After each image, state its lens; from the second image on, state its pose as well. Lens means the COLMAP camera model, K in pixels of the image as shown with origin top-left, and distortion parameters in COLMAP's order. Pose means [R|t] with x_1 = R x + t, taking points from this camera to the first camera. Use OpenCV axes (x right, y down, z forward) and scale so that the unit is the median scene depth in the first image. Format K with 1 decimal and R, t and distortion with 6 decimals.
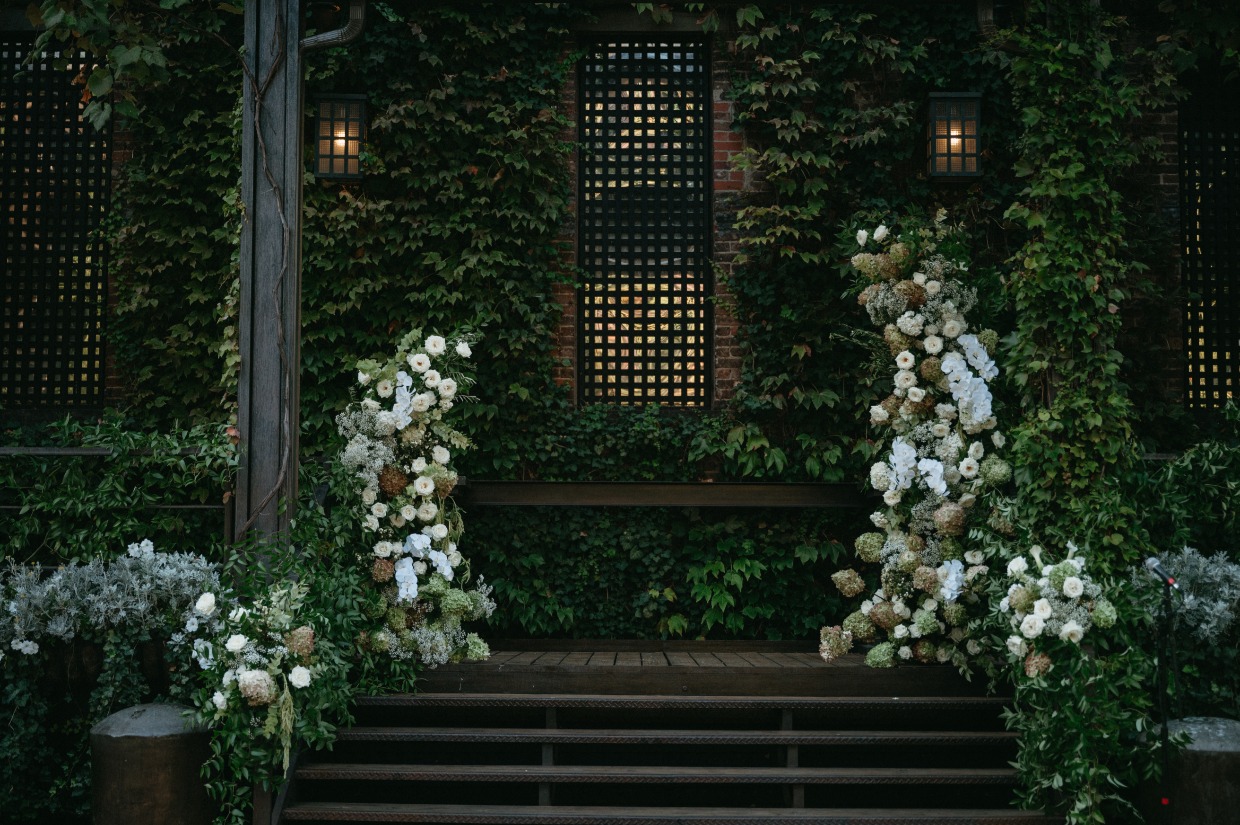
lens RADIAL K [[1945.8, 0, 601.7], [0, 1945.8, 416.5], [0, 0, 1]] dist [0.026398, 0.041172]
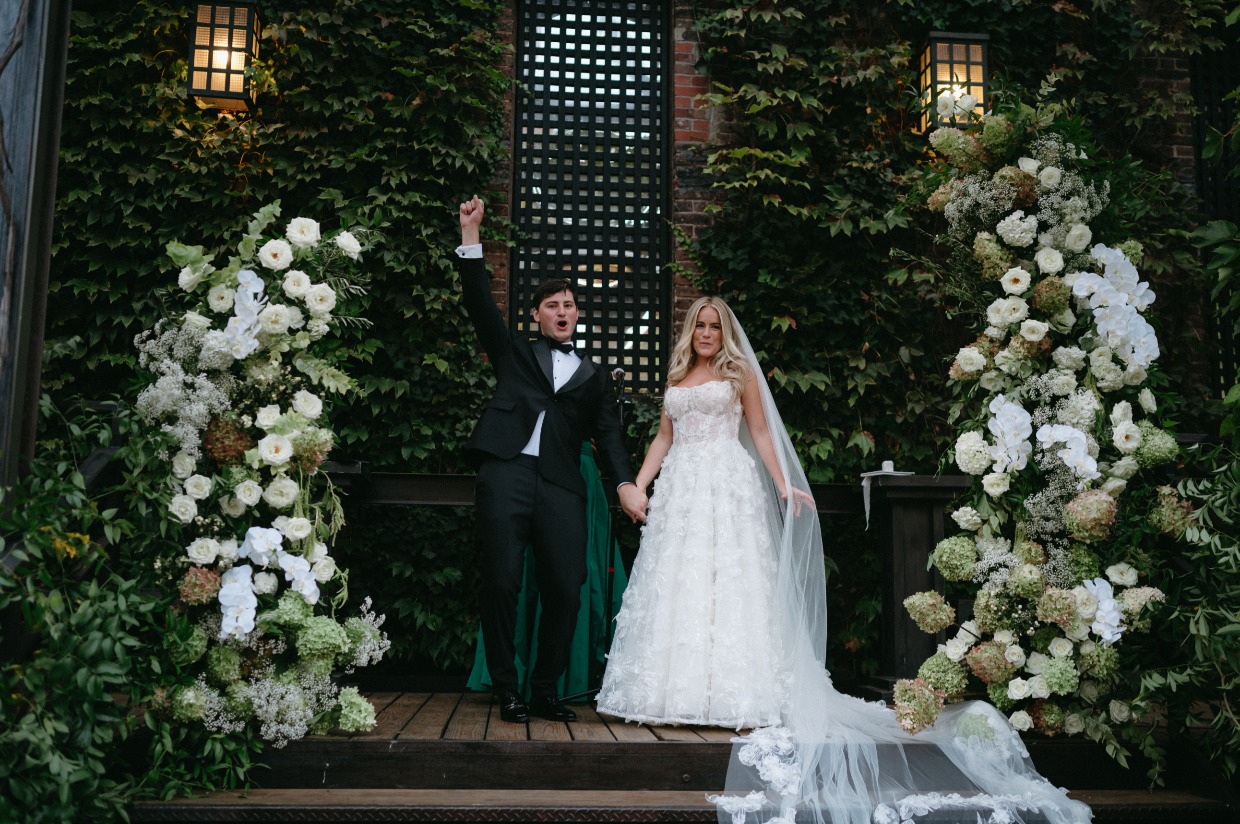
lens RADIAL K [[1227.7, 0, 628.6], [0, 1227.7, 418.1], [0, 0, 1]] dist [-0.001741, 0.006486]
pose [[0.993844, 0.024604, 0.108026, -0.021437], [-0.018111, 0.997993, -0.060686, 0.046823], [-0.109303, 0.058356, 0.992294, 0.592558]]
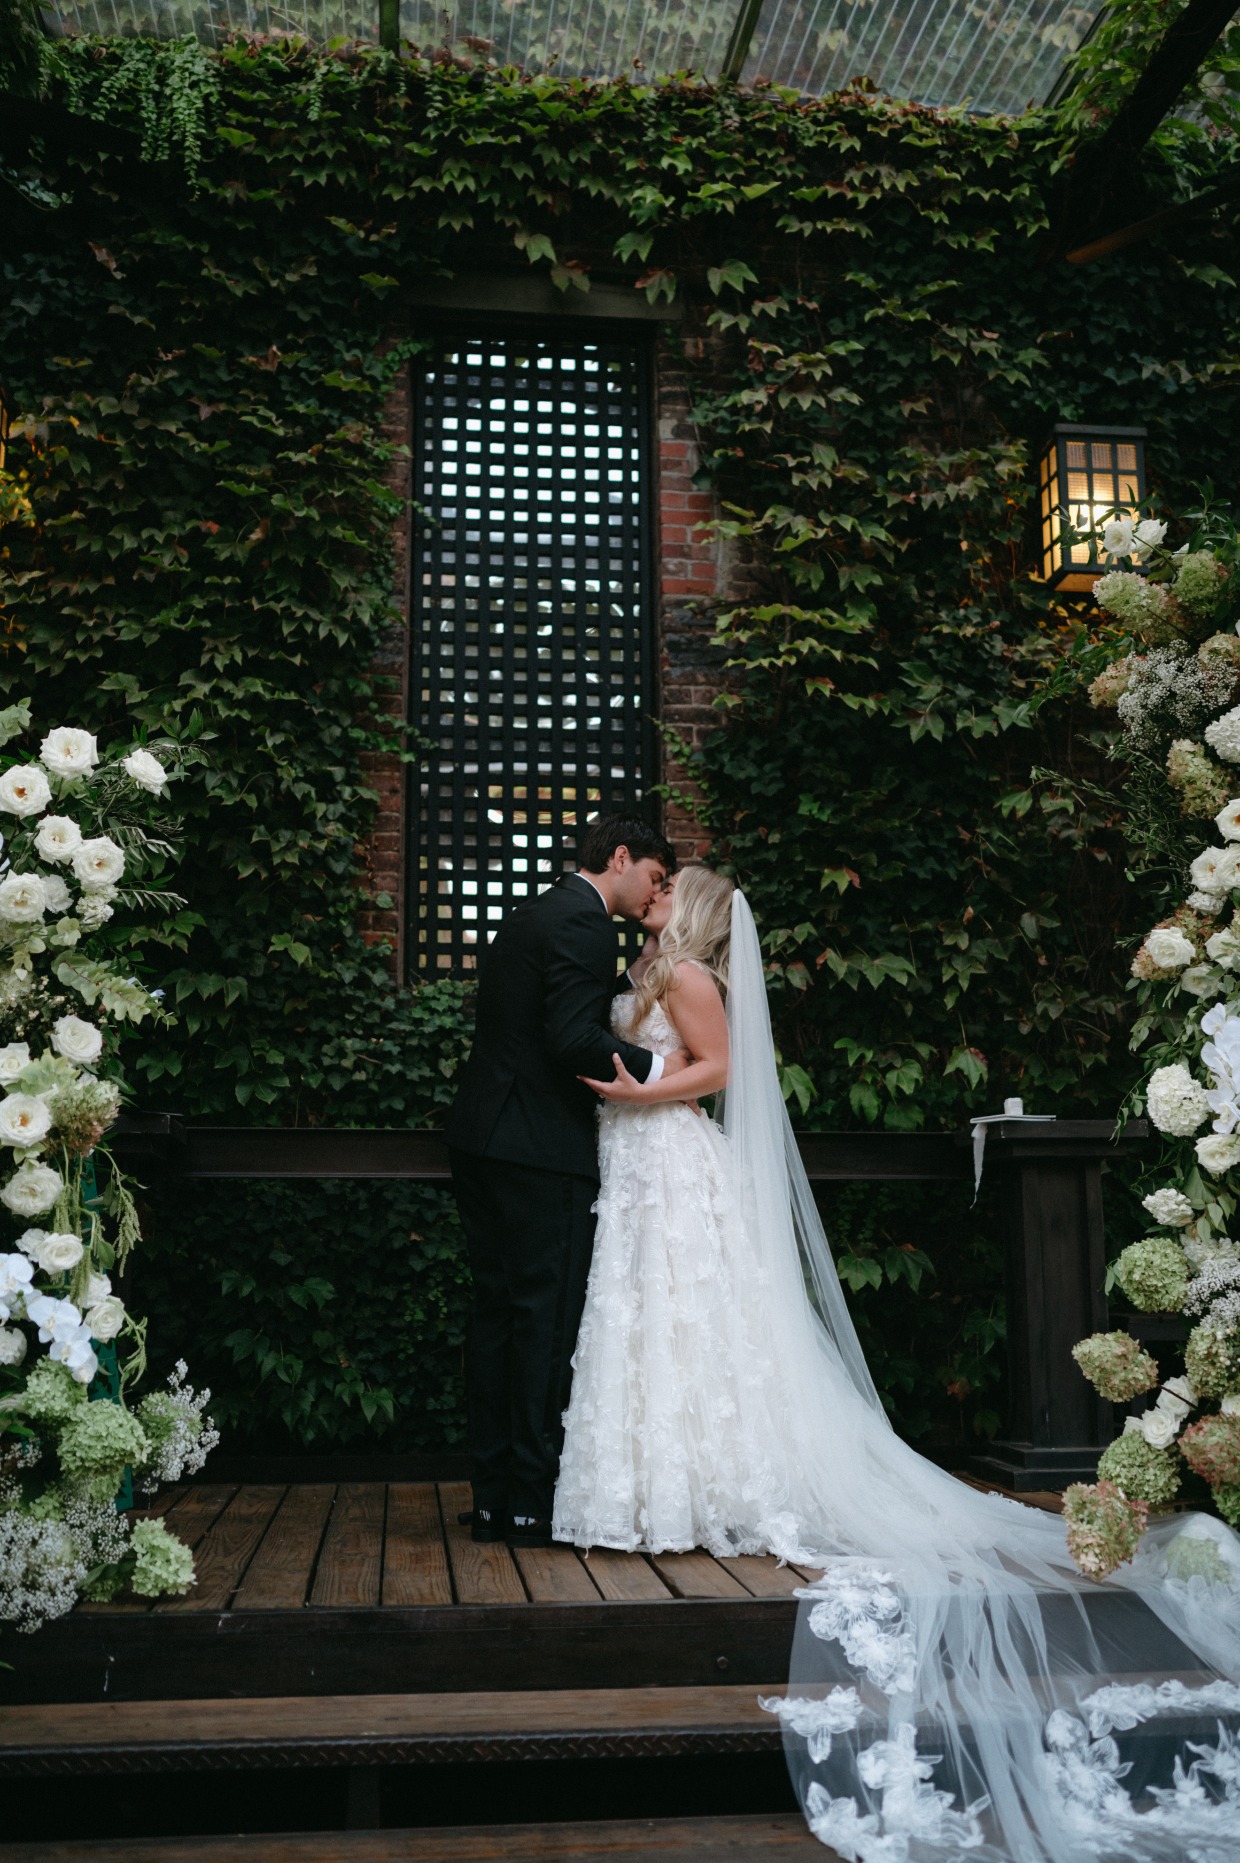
lens RADIAL K [[1796.1, 0, 626.7], [0, 1796.1, 930.8], [0, 0, 1]] dist [0.001622, -0.006233]
pose [[0.990068, 0.016592, 0.139609, -0.025765], [-0.003143, 0.995375, -0.096011, 0.031983], [-0.140557, 0.094618, 0.985541, 0.640478]]
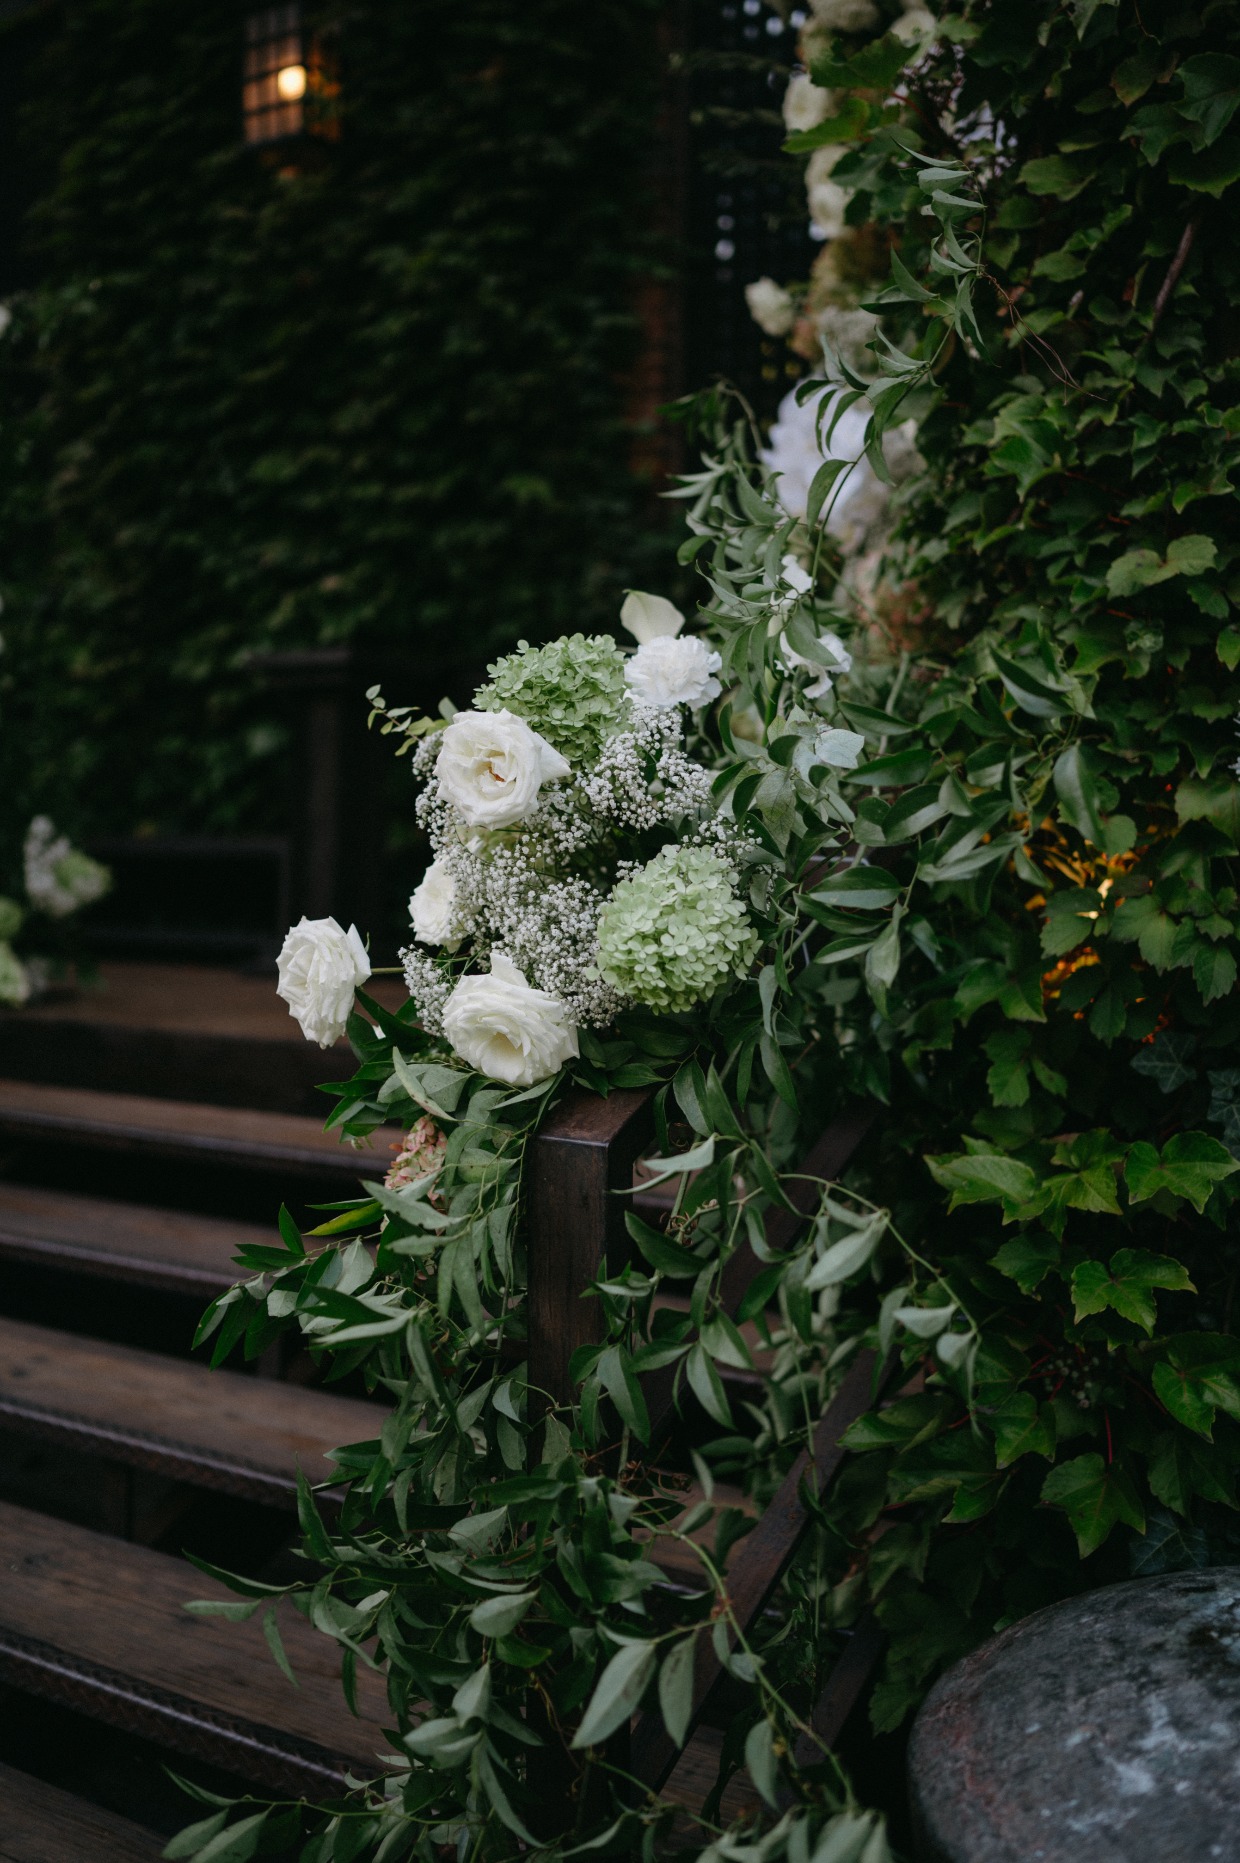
lens RADIAL K [[1761.1, 0, 604.6], [0, 1761.1, 938.9], [0, 0, 1]] dist [-0.003380, -0.003400]
pose [[0.842712, 0.025876, -0.537742, 0.280509], [0.033673, 0.994355, 0.100617, 0.073024], [0.537310, -0.102898, 0.837084, 0.729594]]
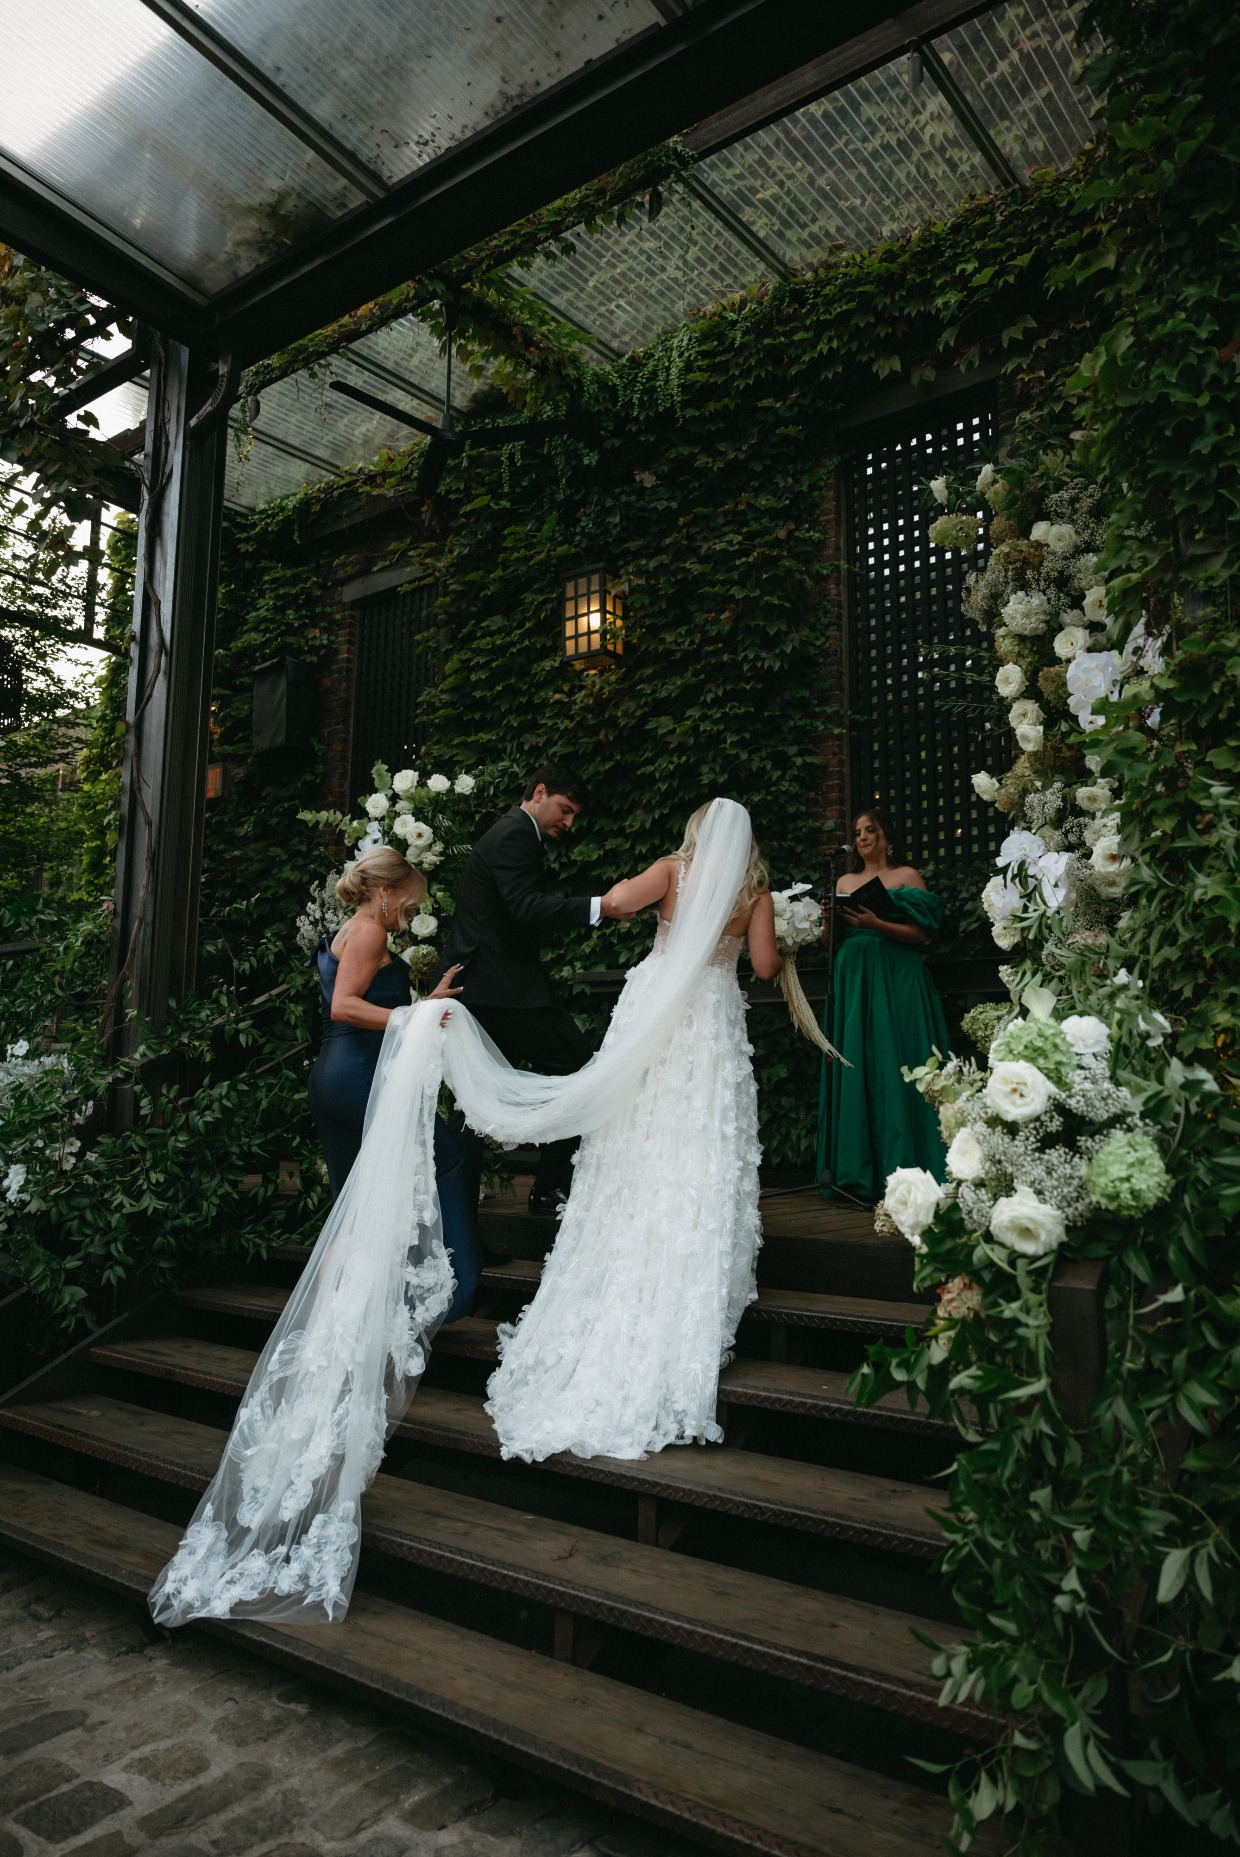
lens RADIAL K [[1267.0, 0, 620.0], [0, 1267.0, 928.5], [0, 0, 1]] dist [-0.028691, 0.071197]
pose [[0.807475, -0.080094, -0.584439, 0.265903], [0.045958, 0.996270, -0.073037, 0.060284], [0.588109, 0.032116, 0.808144, 0.650234]]
